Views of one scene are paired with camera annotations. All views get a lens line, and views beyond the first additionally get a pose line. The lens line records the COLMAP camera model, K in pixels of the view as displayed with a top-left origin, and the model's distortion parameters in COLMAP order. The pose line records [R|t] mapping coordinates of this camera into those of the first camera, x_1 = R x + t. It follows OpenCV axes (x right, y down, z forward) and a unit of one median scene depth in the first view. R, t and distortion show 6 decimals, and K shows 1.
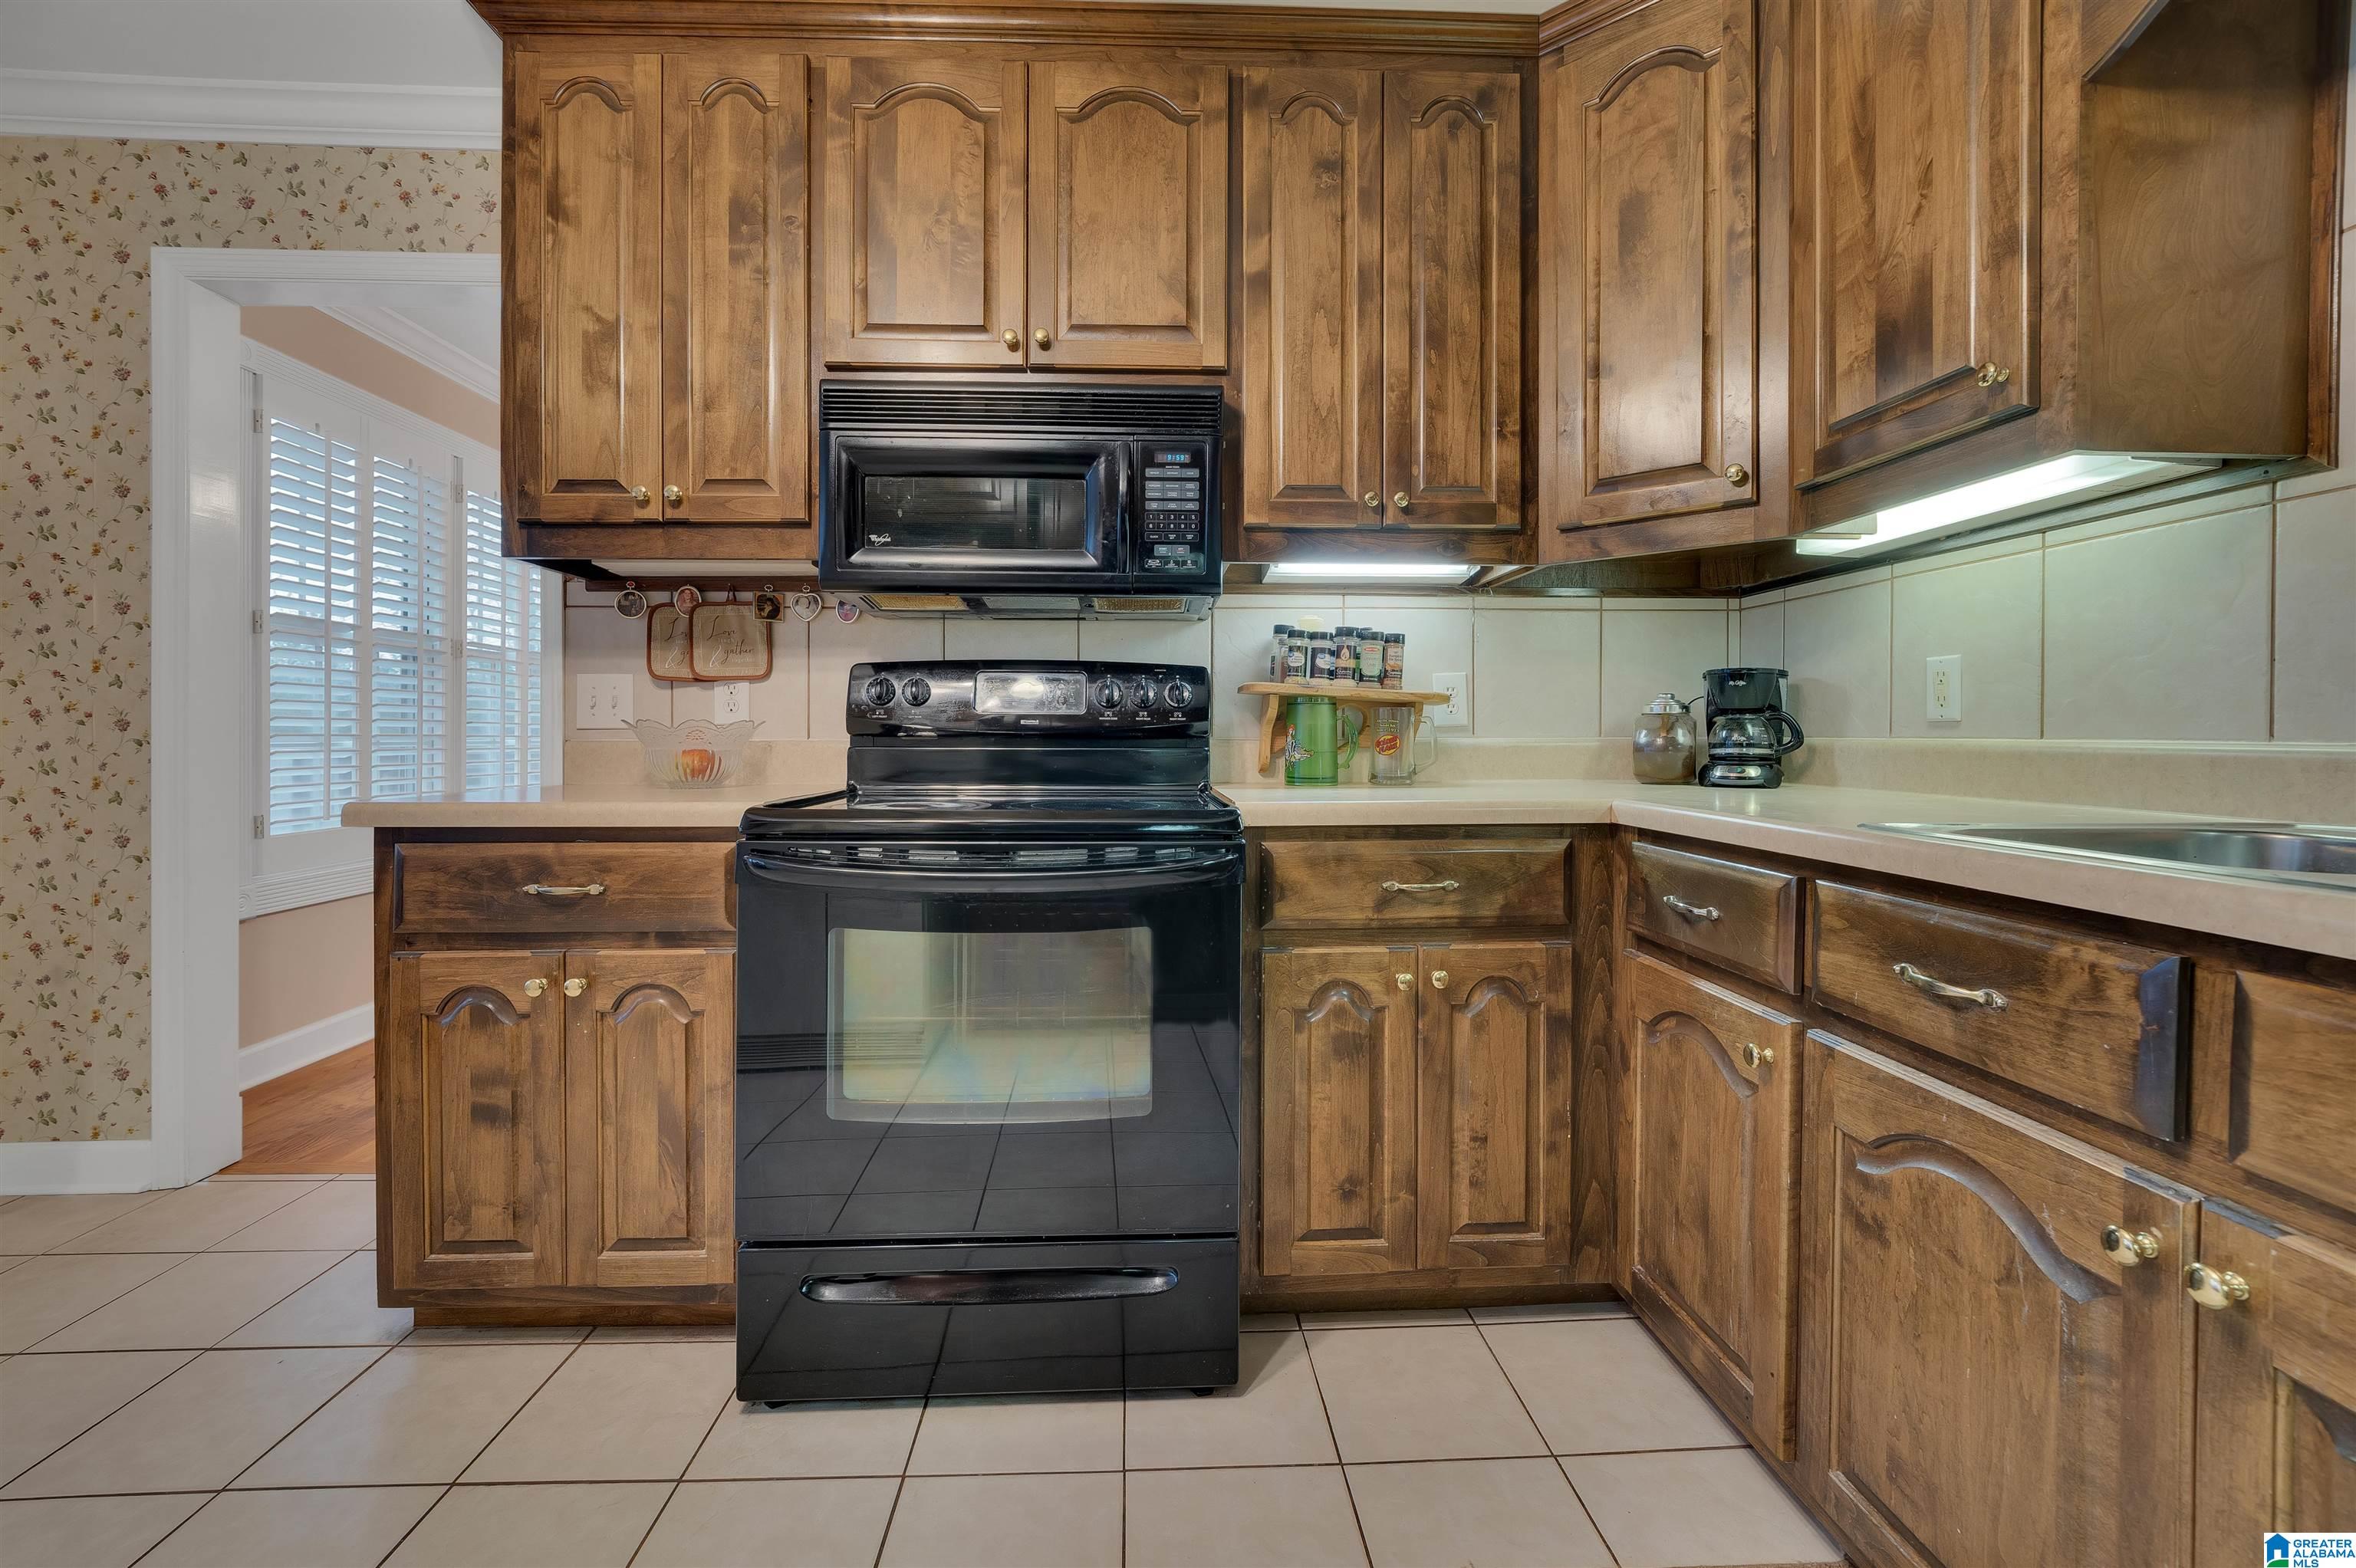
lens RADIAL K [[947.5, 0, 1182.1], [0, 947.5, 741.3], [0, 0, 1]] dist [-0.009883, 0.000837]
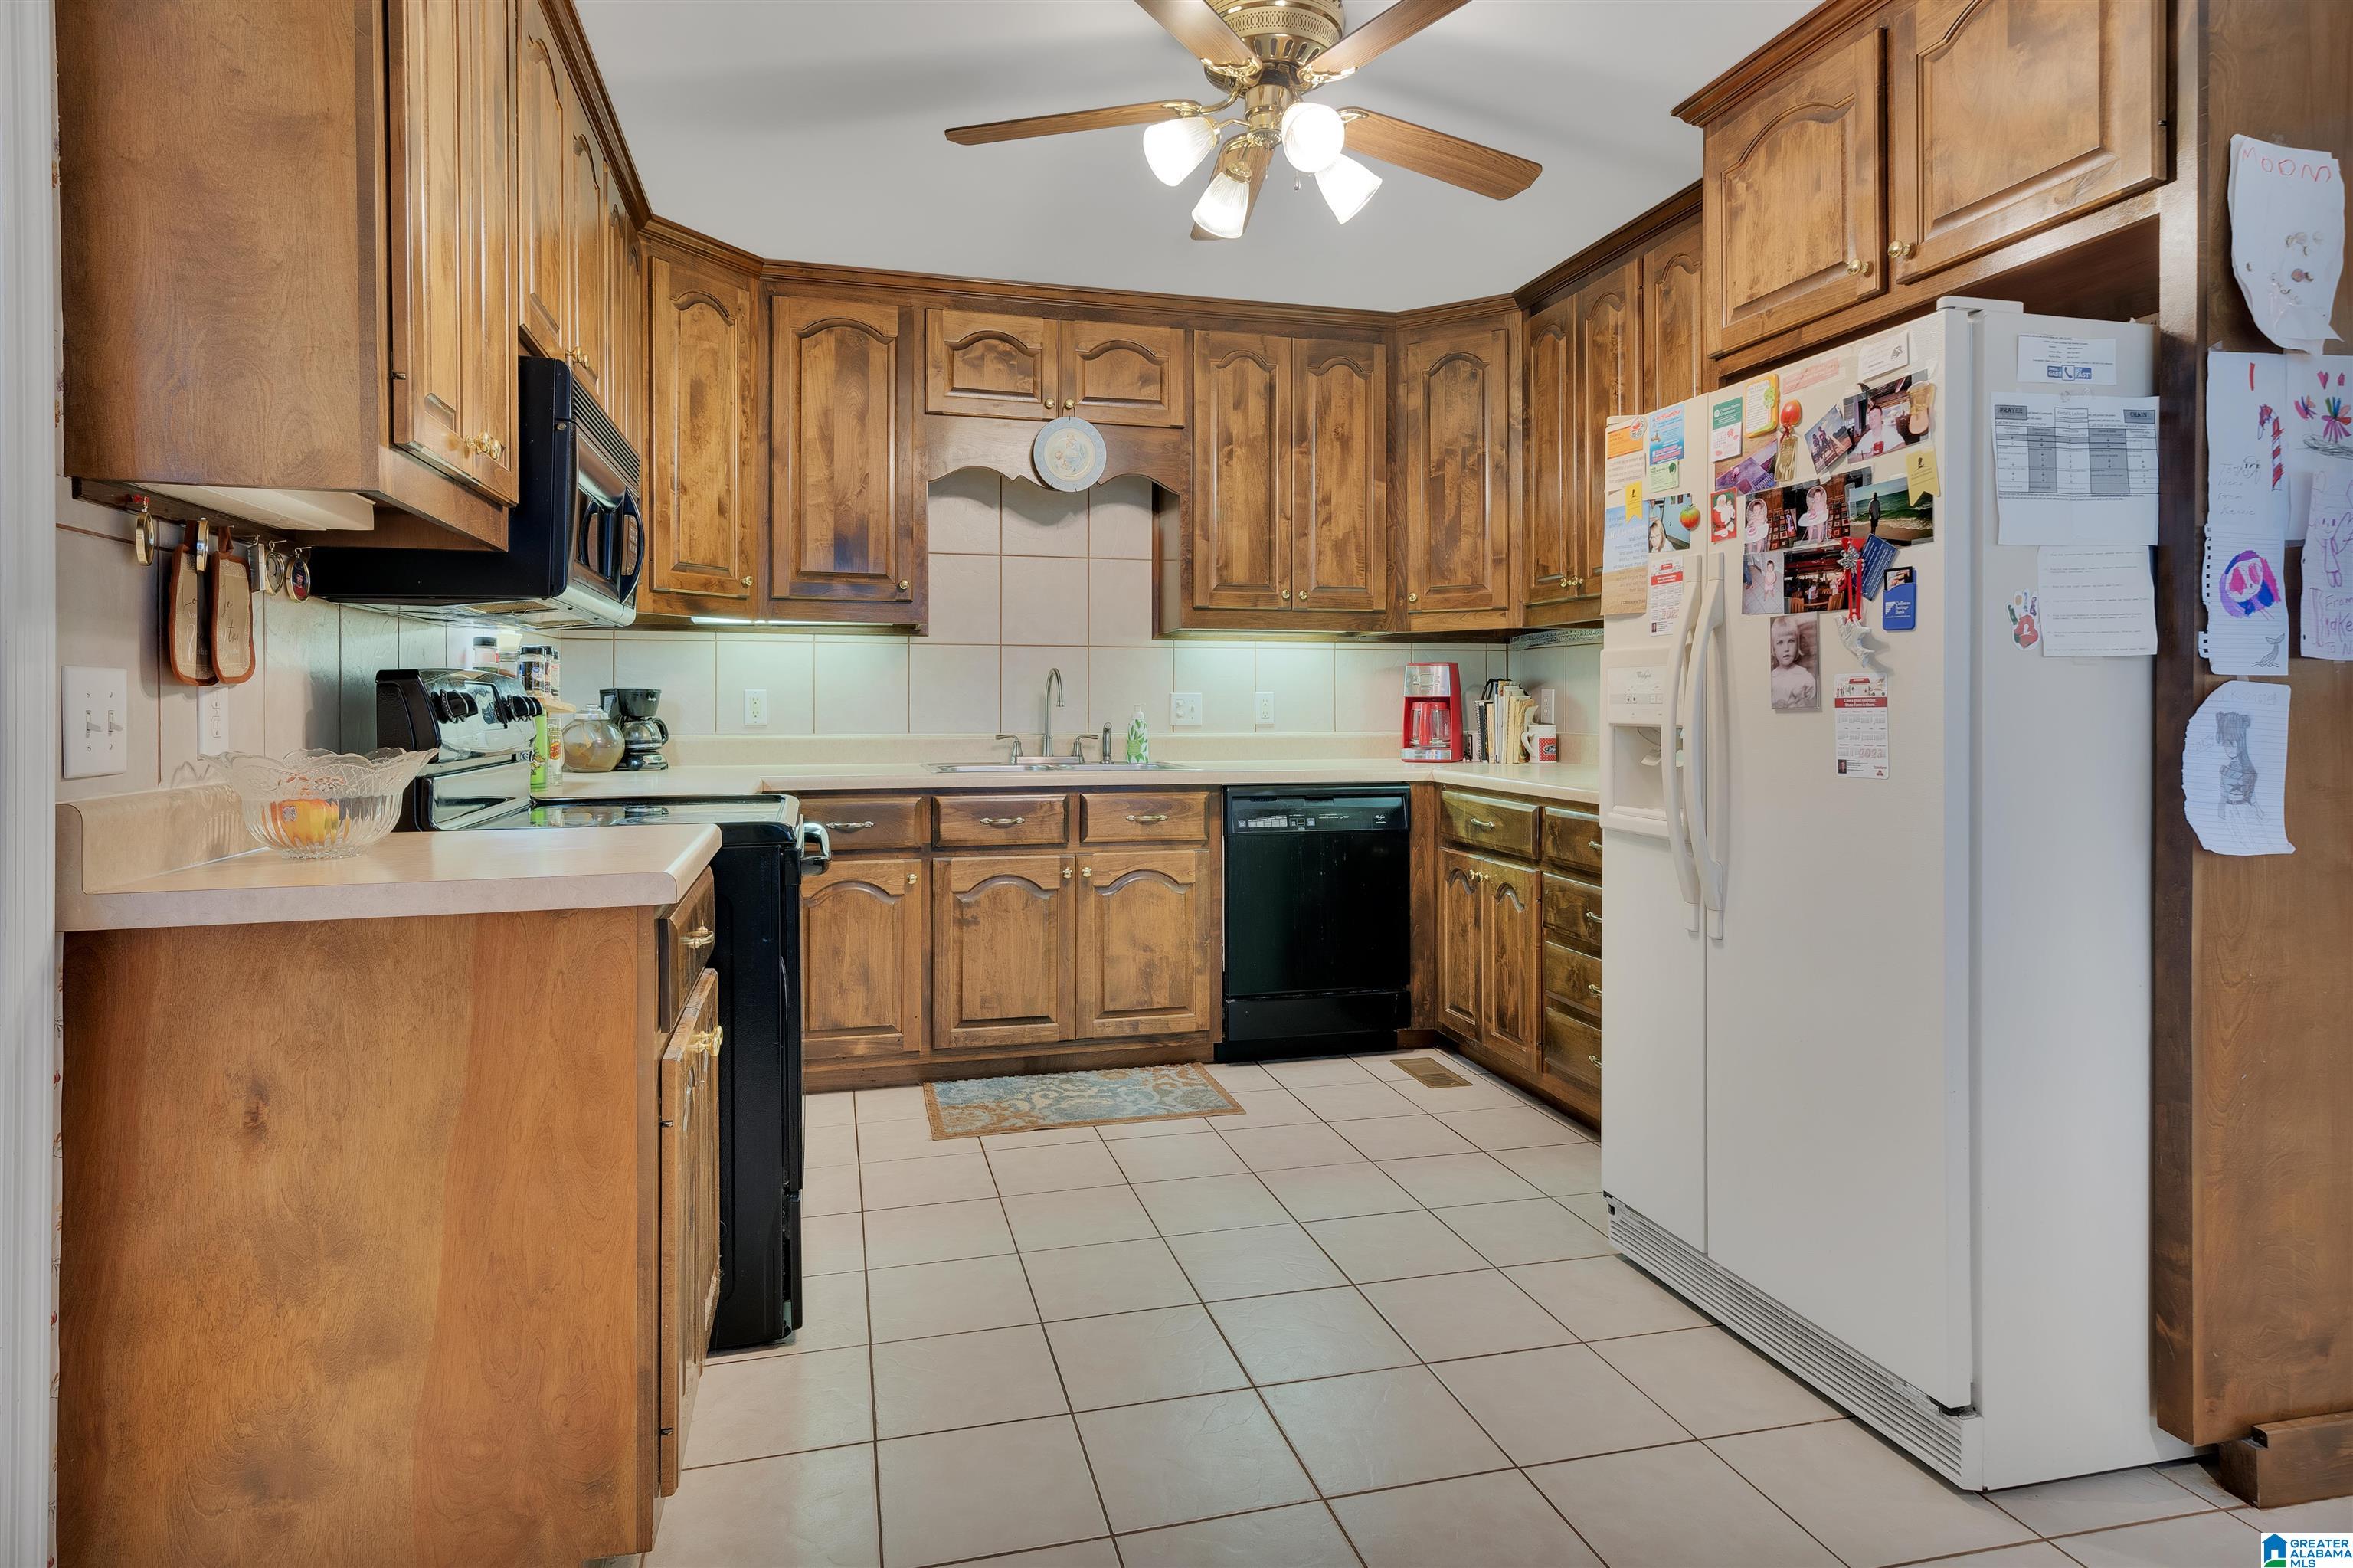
lens RADIAL K [[1282.4, 0, 1167.2], [0, 1282.4, 698.8], [0, 0, 1]] dist [0.004299, 0.000155]
pose [[-0.212881, 0.003621, 0.977071, -1.710255], [0.007012, 0.999973, -0.002178, -0.058746], [-0.977053, 0.006388, -0.212901, 0.714159]]
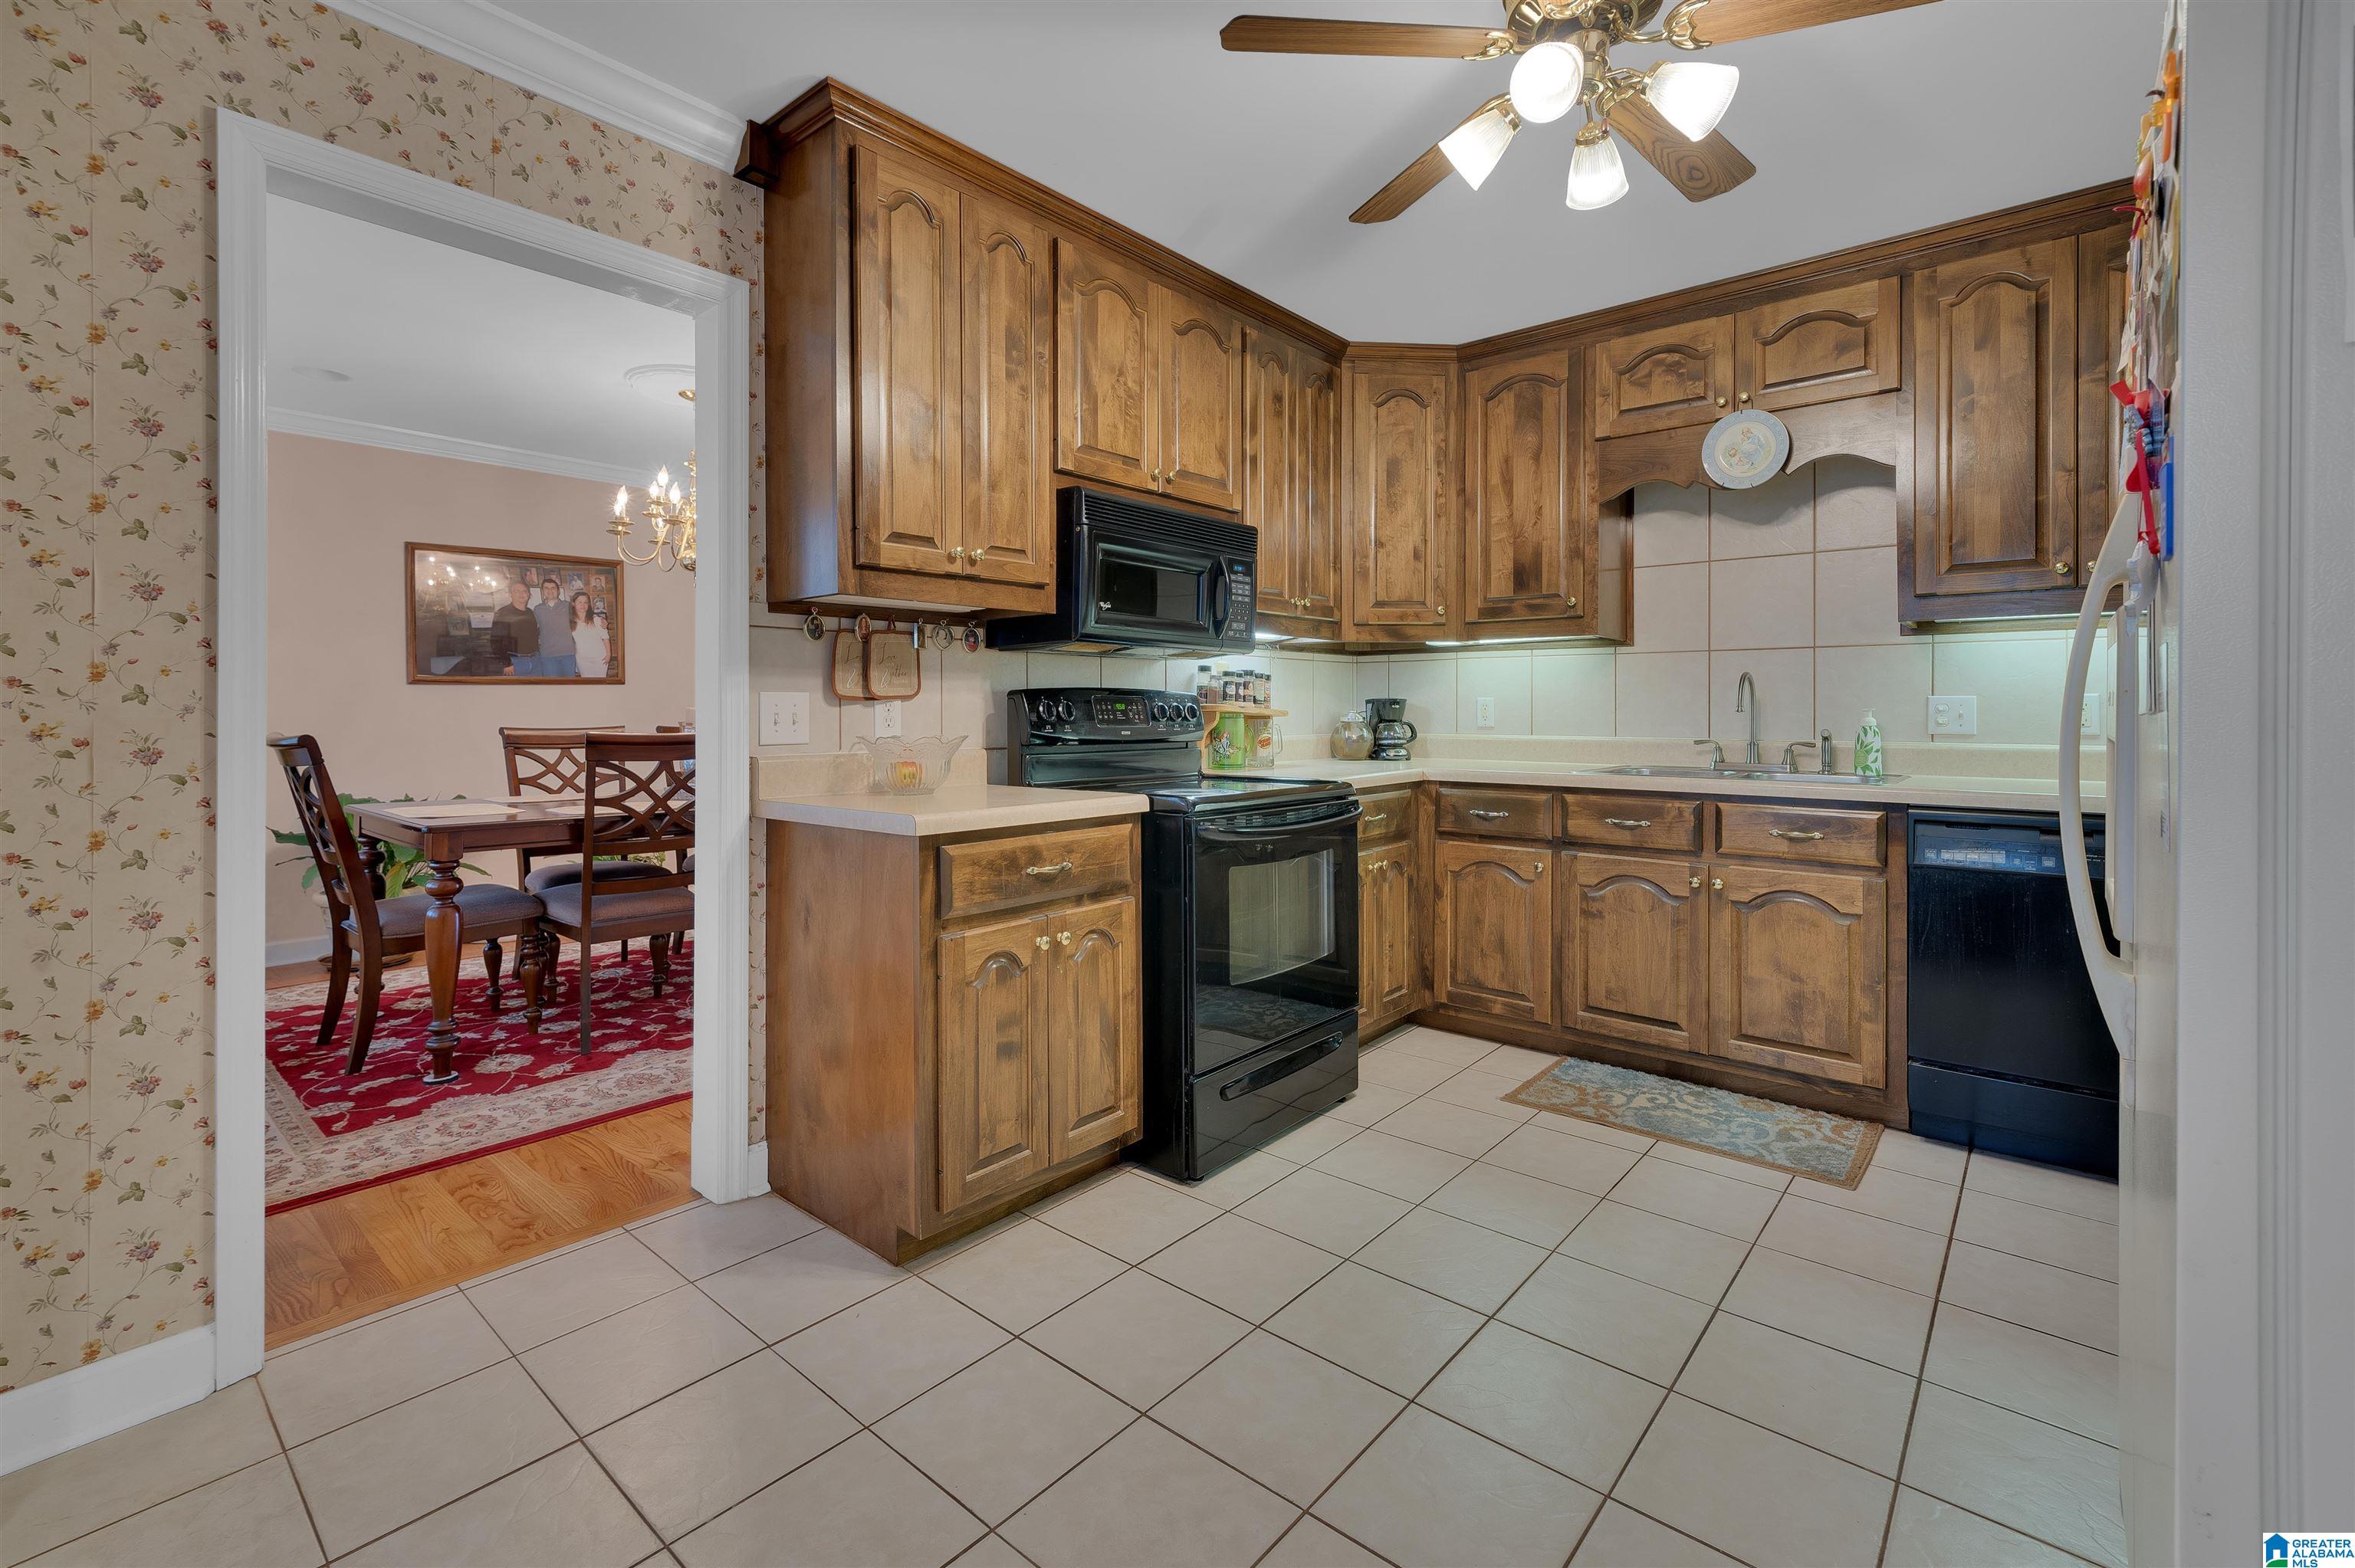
lens RADIAL K [[1023.2, 0, 1158.1], [0, 1023.2, 711.3], [0, 0, 1]] dist [-0.000635, -0.000373]
pose [[0.691945, -0.001718, 0.721948, -1.394926], [0.006571, 0.999971, -0.003917, -0.052134], [-0.721920, 0.007454, 0.691936, -0.105394]]
